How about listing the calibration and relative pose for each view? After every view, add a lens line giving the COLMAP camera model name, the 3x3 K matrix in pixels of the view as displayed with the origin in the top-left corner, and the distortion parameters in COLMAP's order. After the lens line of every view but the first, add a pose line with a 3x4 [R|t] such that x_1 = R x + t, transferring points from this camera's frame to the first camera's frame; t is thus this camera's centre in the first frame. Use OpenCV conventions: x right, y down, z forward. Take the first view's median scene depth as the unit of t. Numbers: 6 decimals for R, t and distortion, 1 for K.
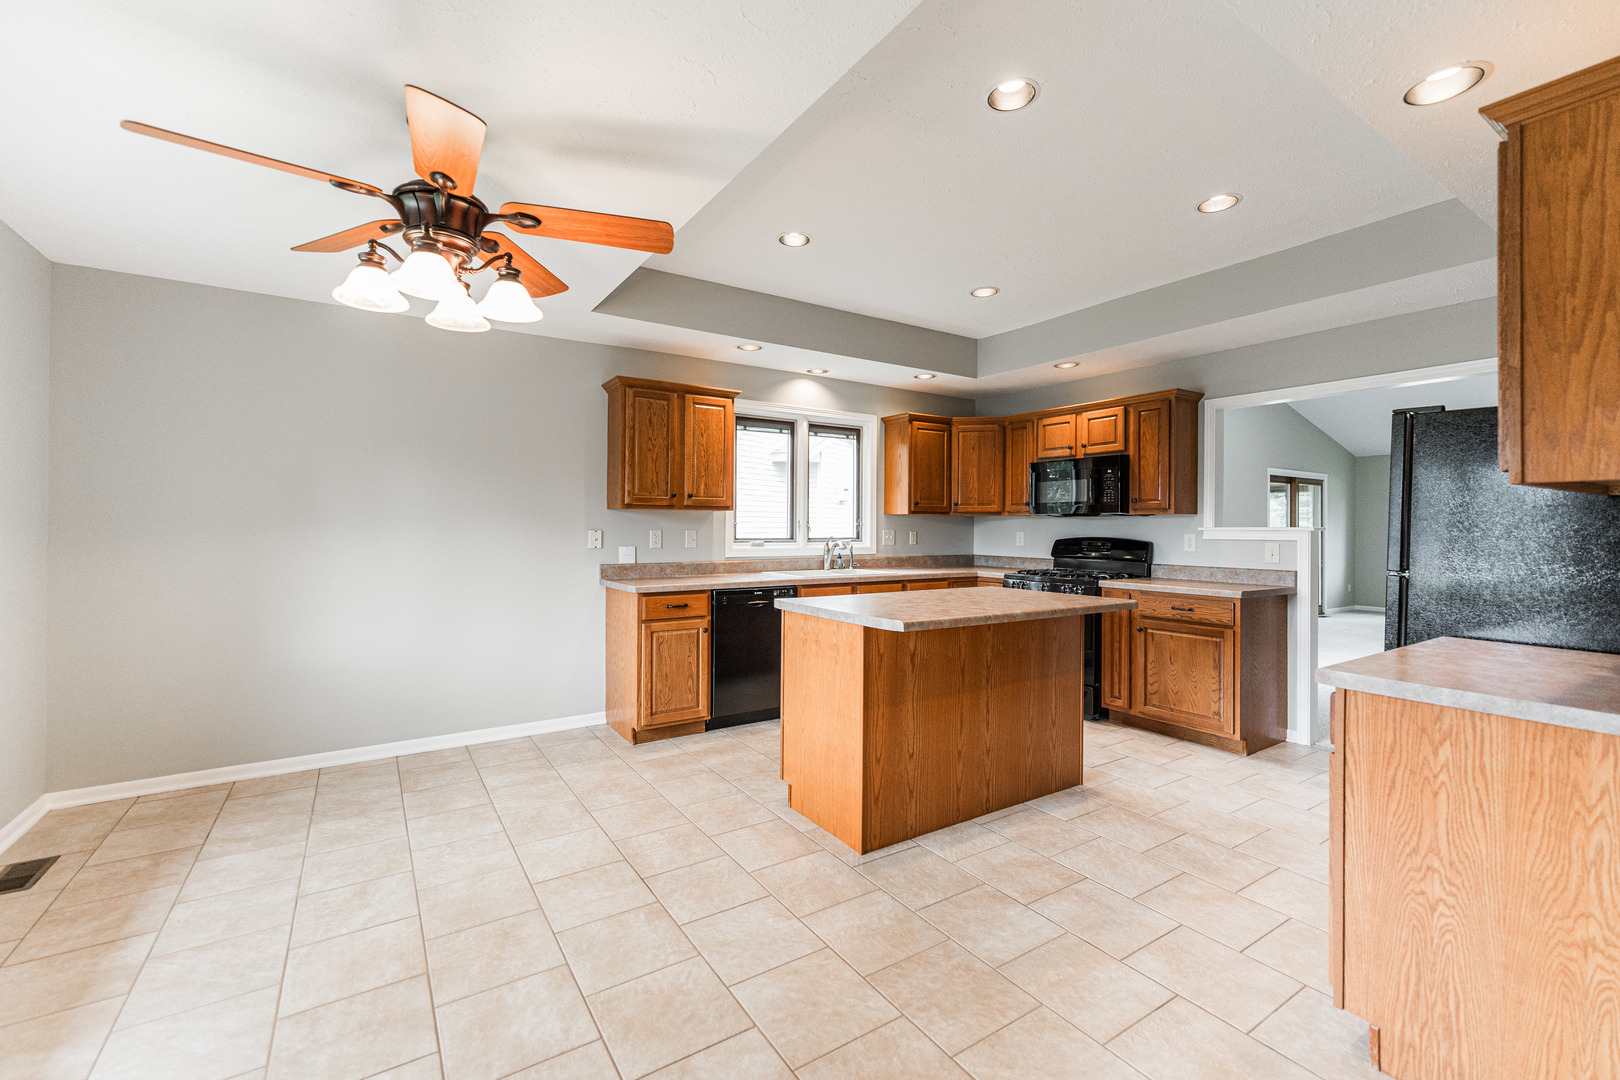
lens RADIAL K [[676.6, 0, 787.1], [0, 676.6, 526.2], [0, 0, 1]] dist [-0.007132, -0.000217]
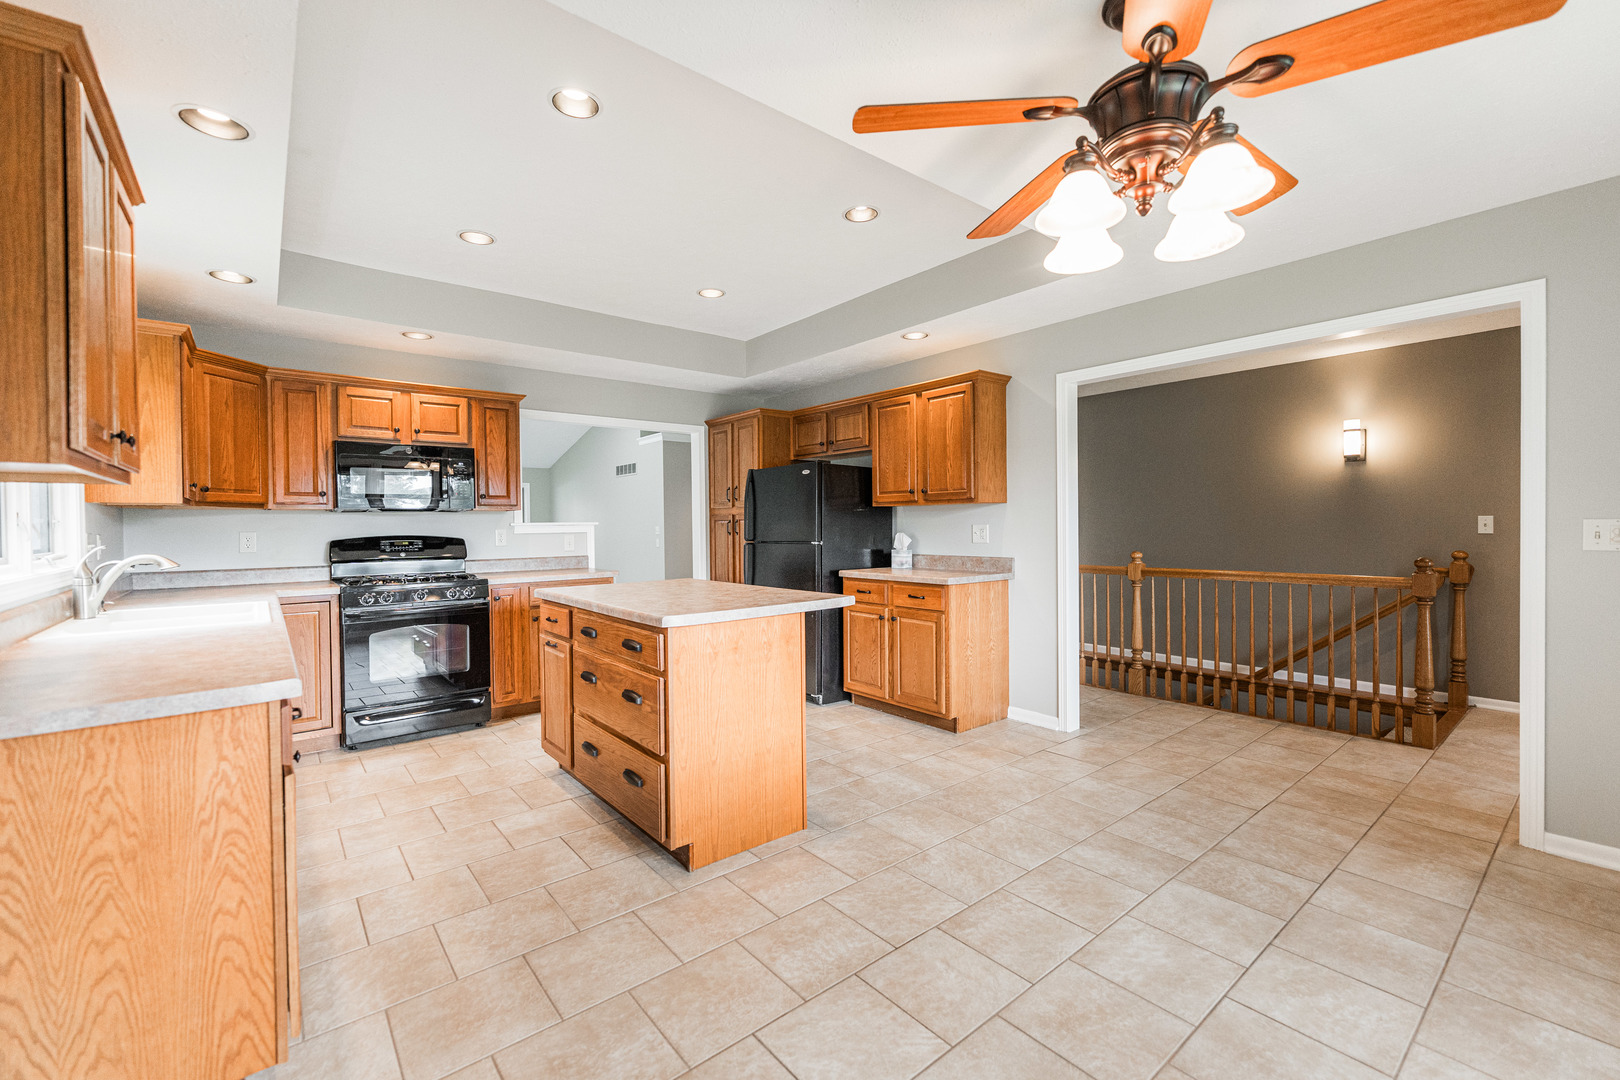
lens RADIAL K [[676.6, 0, 820.9], [0, 676.6, 530.6], [0, 0, 1]] dist [-0.007132, -0.000217]
pose [[-0.132858, -0.013660, 0.991041, -0.616321], [0.011420, 0.999818, 0.015312, 0.003173], [-0.991069, 0.013352, -0.132678, 0.733377]]
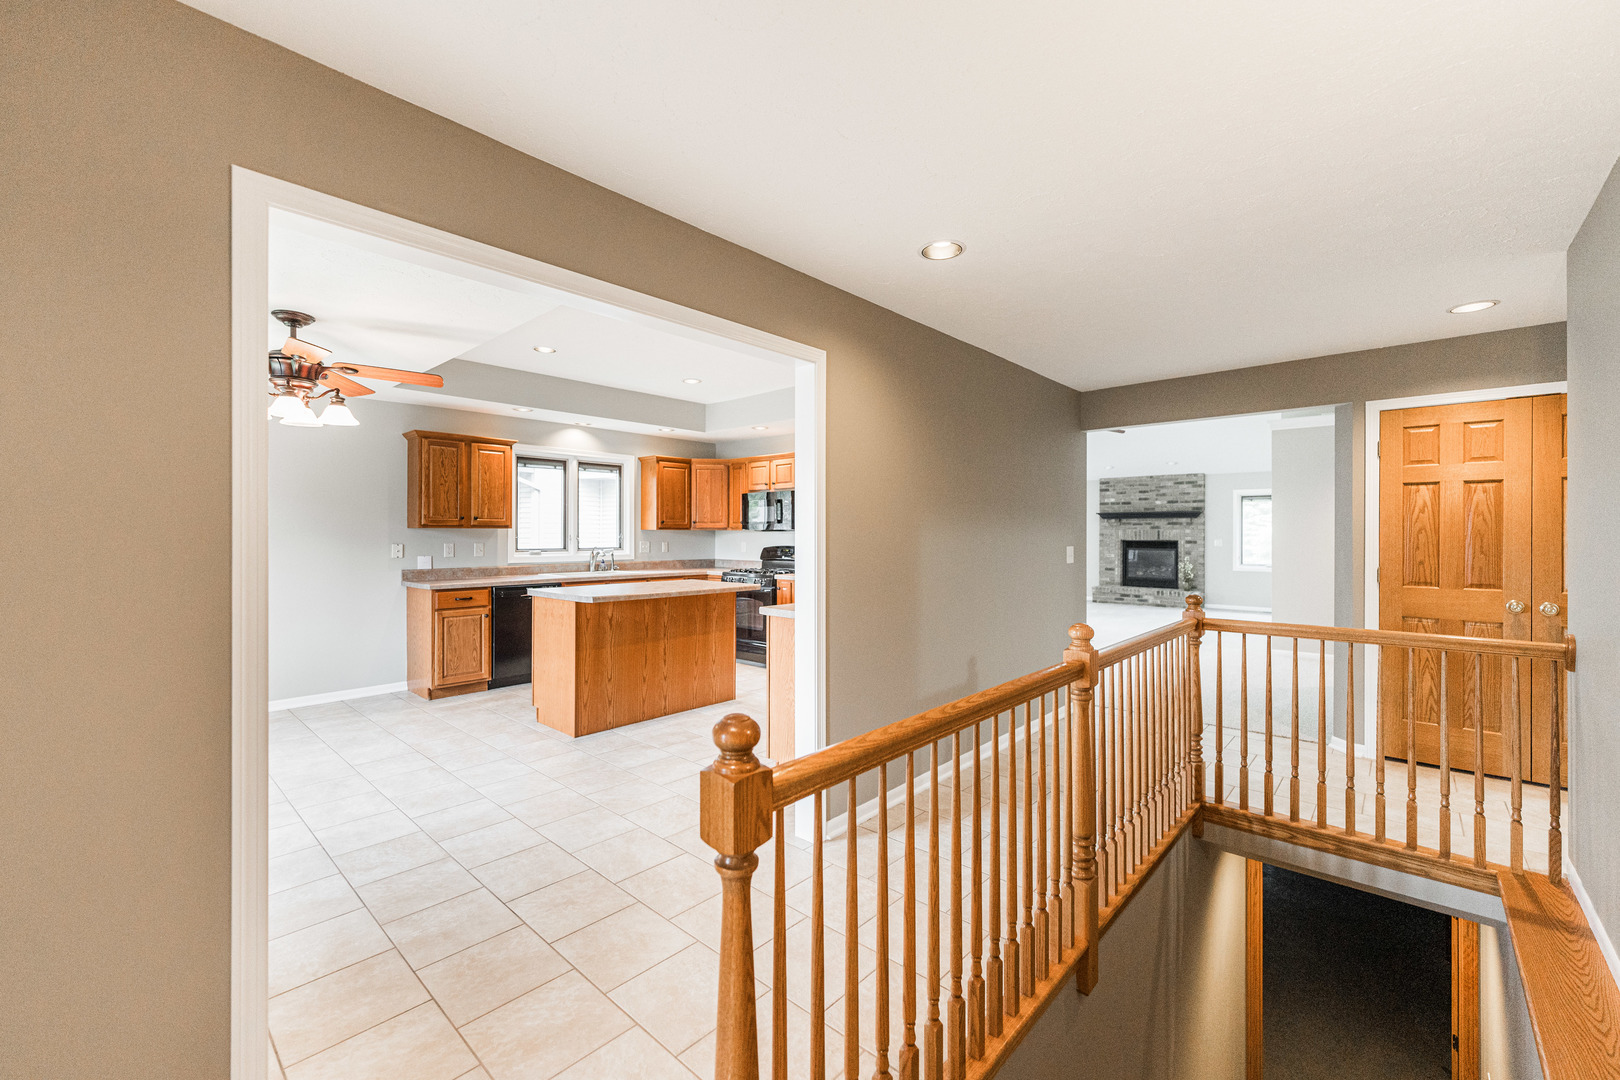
lens RADIAL K [[676.6, 0, 813.3], [0, 676.6, 535.2], [0, 0, 1]] dist [-0.007132, -0.000217]
pose [[0.964127, -0.004442, 0.265406, 0.156914], [0.003406, 0.999985, 0.004362, -0.015062], [-0.265421, -0.003302, 0.964127, -0.509114]]
